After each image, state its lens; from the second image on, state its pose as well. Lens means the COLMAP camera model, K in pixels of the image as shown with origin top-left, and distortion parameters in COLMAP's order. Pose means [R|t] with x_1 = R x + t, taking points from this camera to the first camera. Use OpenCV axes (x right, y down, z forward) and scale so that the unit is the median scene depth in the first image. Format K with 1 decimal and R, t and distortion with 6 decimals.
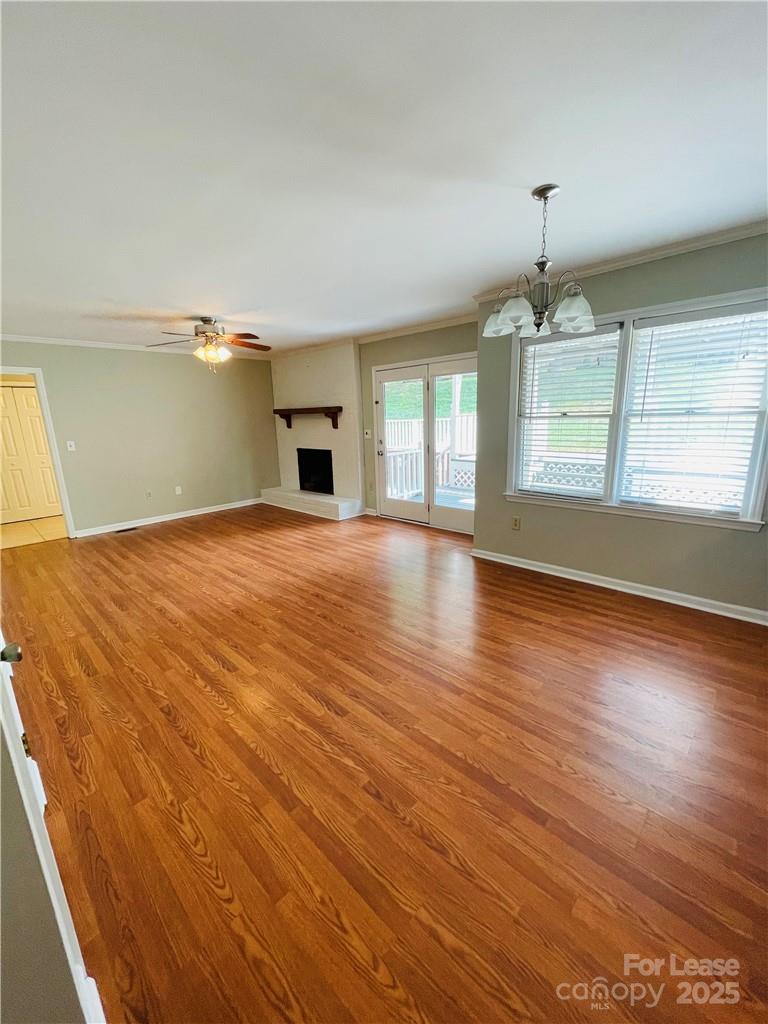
lens RADIAL K [[443.6, 0, 397.8], [0, 443.6, 497.8], [0, 0, 1]] dist [-0.000041, -0.005470]
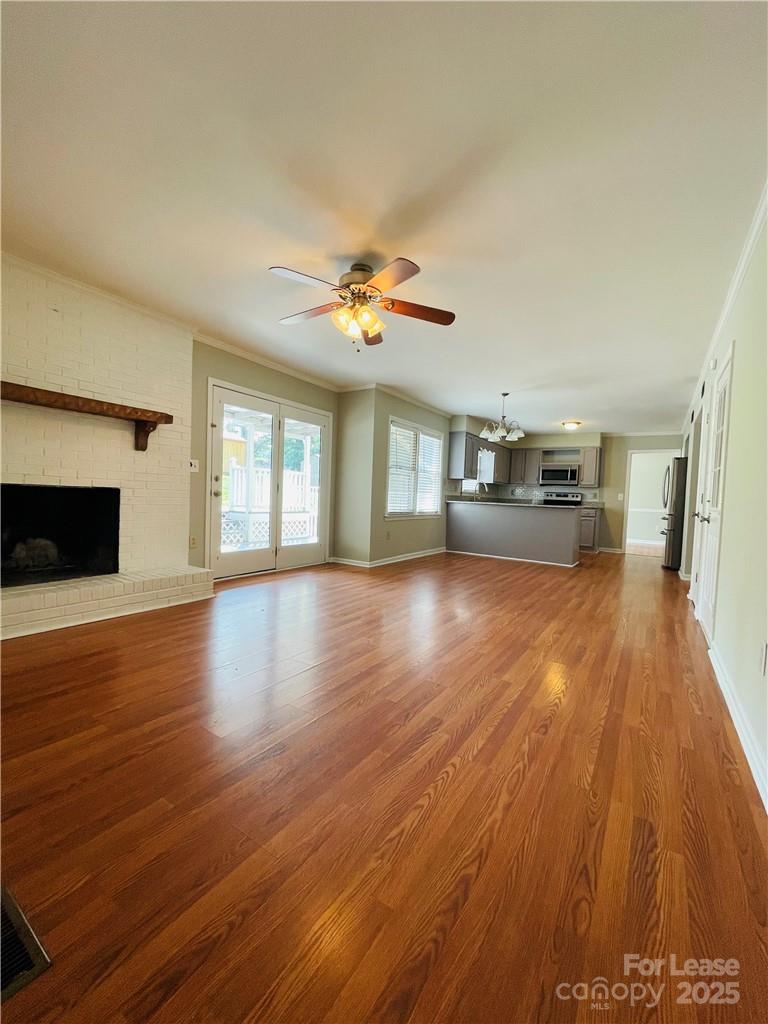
lens RADIAL K [[413.9, 0, 384.0], [0, 413.9, 512.0], [0, 0, 1]] dist [-0.001853, -0.000578]
pose [[-0.202738, -0.013481, 0.979140, -0.875436], [0.144491, 0.988548, 0.043528, -0.067877], [-0.968514, 0.150302, -0.198469, 0.987126]]
